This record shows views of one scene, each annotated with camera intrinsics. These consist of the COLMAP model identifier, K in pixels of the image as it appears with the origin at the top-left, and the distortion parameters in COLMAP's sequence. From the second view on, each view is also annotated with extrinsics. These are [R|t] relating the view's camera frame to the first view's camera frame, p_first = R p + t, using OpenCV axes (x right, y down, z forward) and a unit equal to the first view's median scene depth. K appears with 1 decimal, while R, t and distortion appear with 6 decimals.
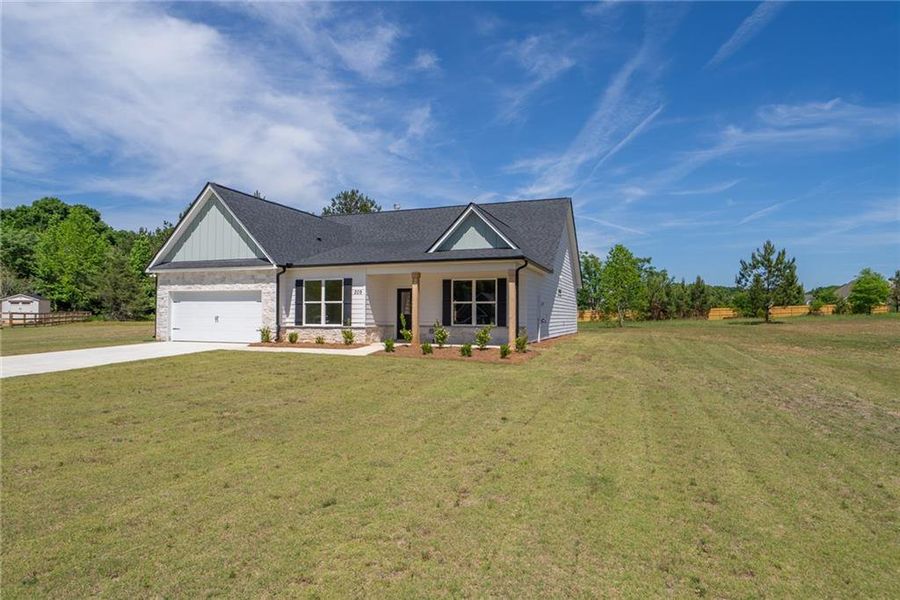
lens RADIAL K [[515.2, 0, 446.5], [0, 515.2, 299.1], [0, 0, 1]] dist [-0.012144, 0.001186]
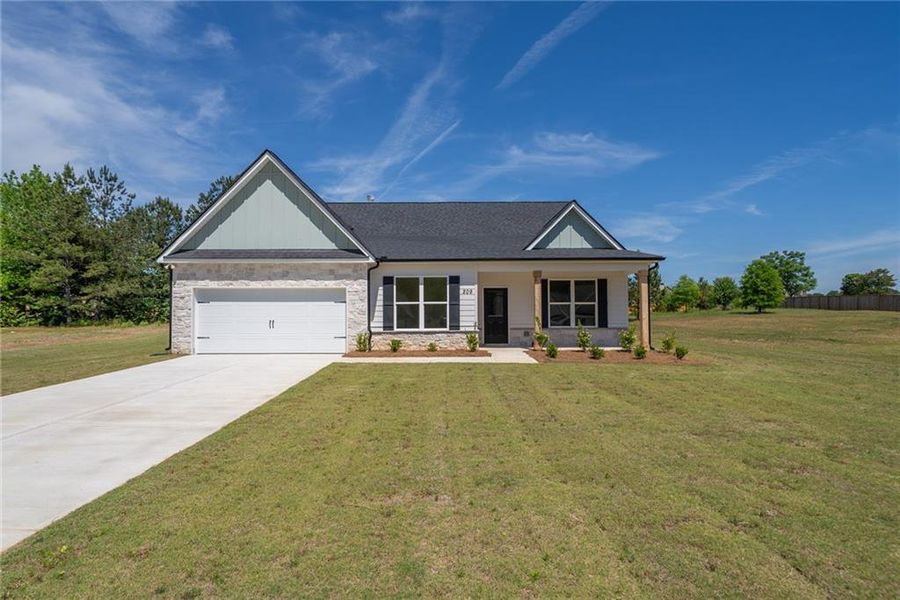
lens RADIAL K [[515.2, 0, 445.4], [0, 515.2, 303.3], [0, 0, 1]] dist [-0.012144, 0.001186]
pose [[0.933428, 0.000284, 0.358764, -0.511051], [-0.002876, 0.999973, 0.006693, 0.000781], [-0.358752, -0.007279, 0.933404, 0.179837]]
